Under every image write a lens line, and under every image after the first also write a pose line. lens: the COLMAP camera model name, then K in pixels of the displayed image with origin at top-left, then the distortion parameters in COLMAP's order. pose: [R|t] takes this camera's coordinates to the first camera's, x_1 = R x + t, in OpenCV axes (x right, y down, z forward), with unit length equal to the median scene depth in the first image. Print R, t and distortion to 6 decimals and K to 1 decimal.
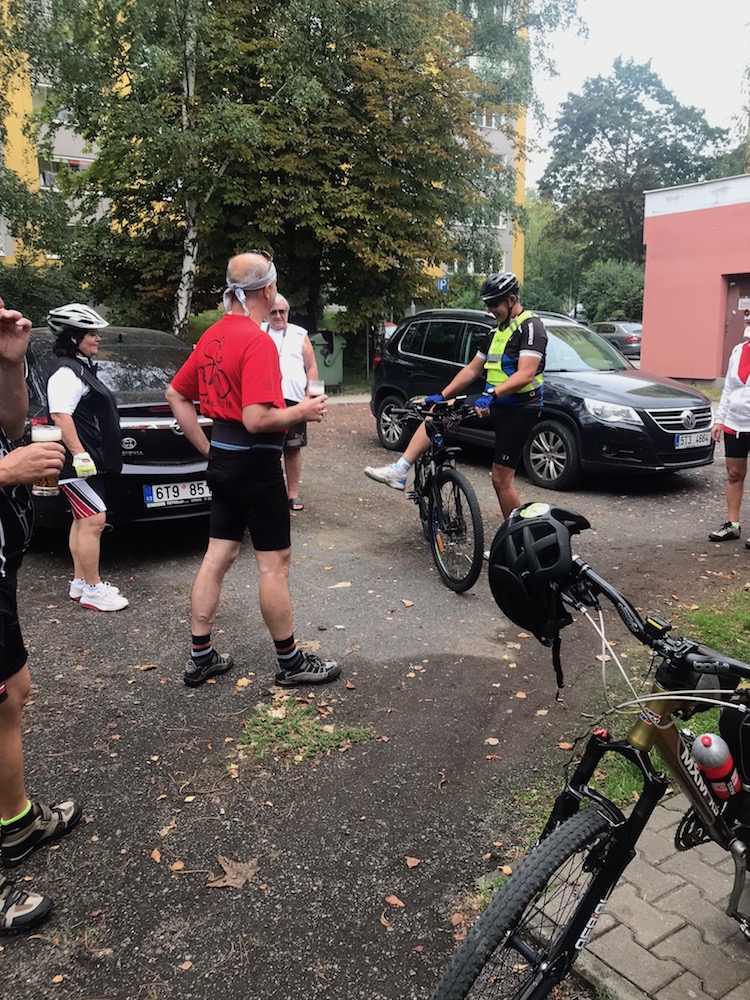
lens RADIAL K [[812.2, 0, 376.4], [0, 812.2, 497.7], [0, 0, 1]] dist [0.030094, -0.021810]
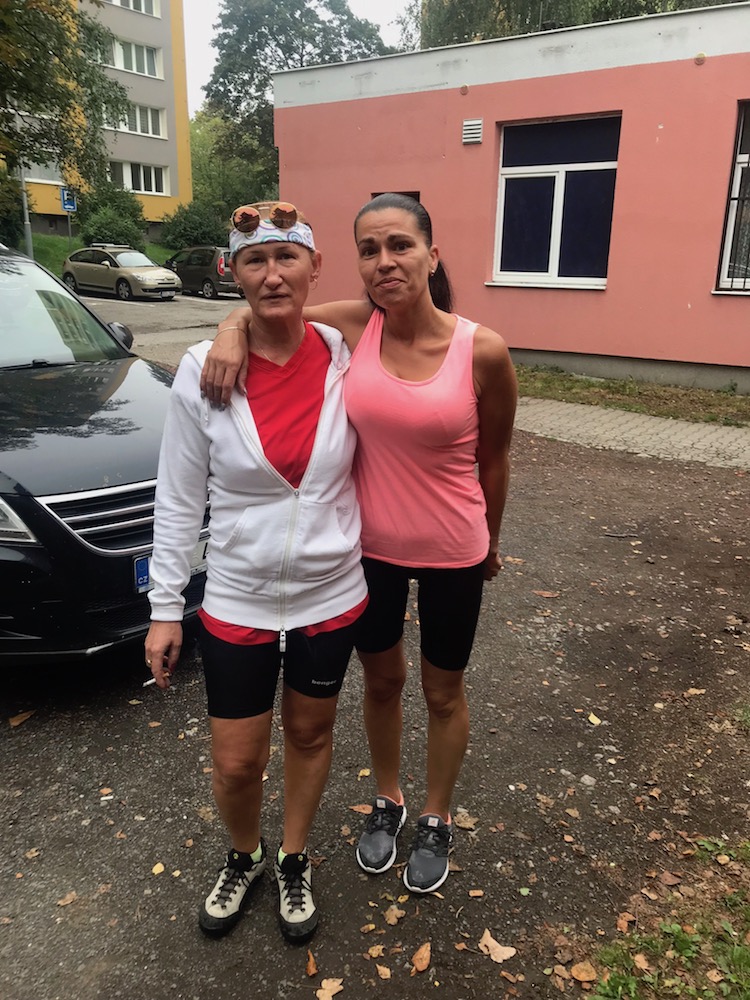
lens RADIAL K [[812.2, 0, 373.2], [0, 812.2, 500.6], [0, 0, 1]] dist [0.030094, -0.021810]
pose [[0.940740, -0.064949, 0.332852, 0.048568], [0.036928, 0.995272, 0.089837, -0.018549], [-0.337113, -0.072221, 0.938690, 0.085524]]
